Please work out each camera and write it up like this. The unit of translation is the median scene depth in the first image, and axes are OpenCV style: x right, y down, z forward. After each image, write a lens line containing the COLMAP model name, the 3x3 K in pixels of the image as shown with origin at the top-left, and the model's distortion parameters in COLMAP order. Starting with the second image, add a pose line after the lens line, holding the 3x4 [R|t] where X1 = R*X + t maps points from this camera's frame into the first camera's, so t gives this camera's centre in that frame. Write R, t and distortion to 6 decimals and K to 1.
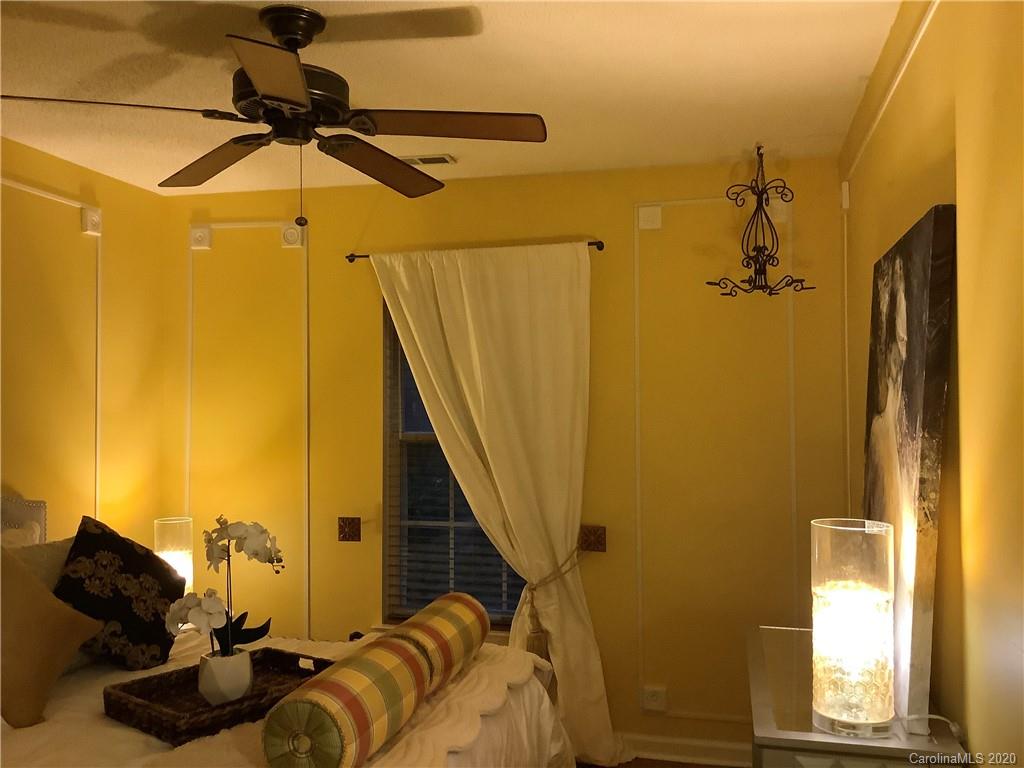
lens RADIAL K [[915.6, 0, 512.0], [0, 915.6, 384.0], [0, 0, 1]] dist [0.090716, -0.133393]
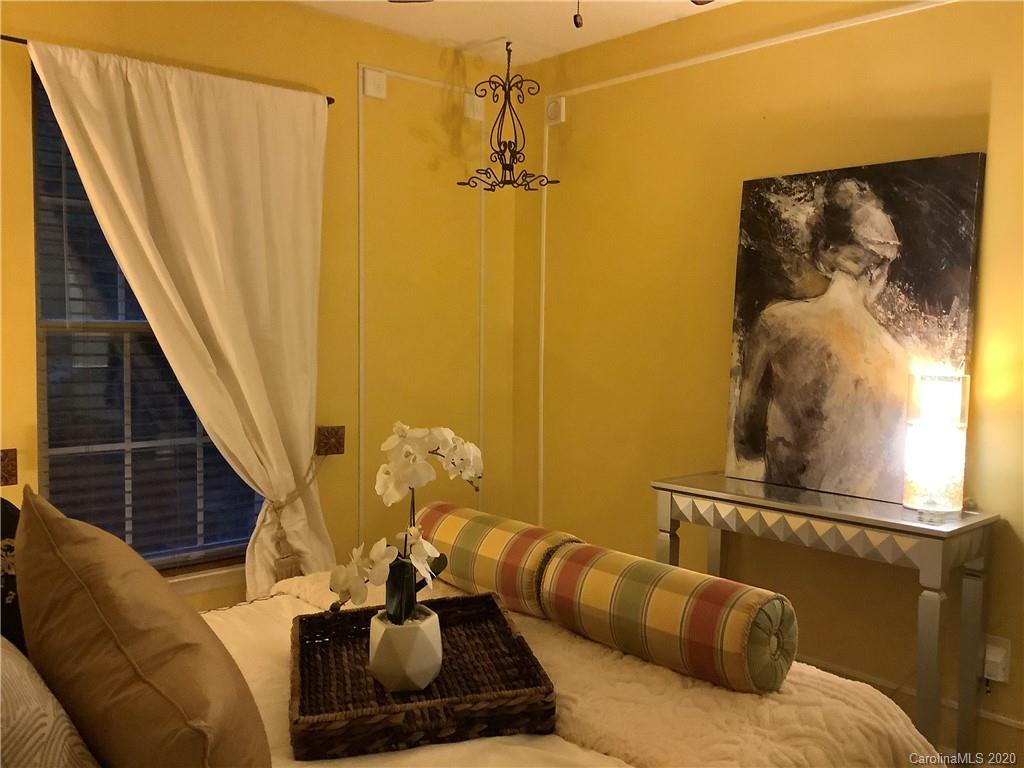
lens RADIAL K [[915.6, 0, 512.0], [0, 915.6, 384.0], [0, 0, 1]] dist [0.090716, -0.133393]
pose [[0.551494, -0.044718, 0.832979, -0.547396], [-0.034689, 0.996469, 0.076461, 0.039101], [-0.833457, -0.071063, 0.547995, 0.368649]]
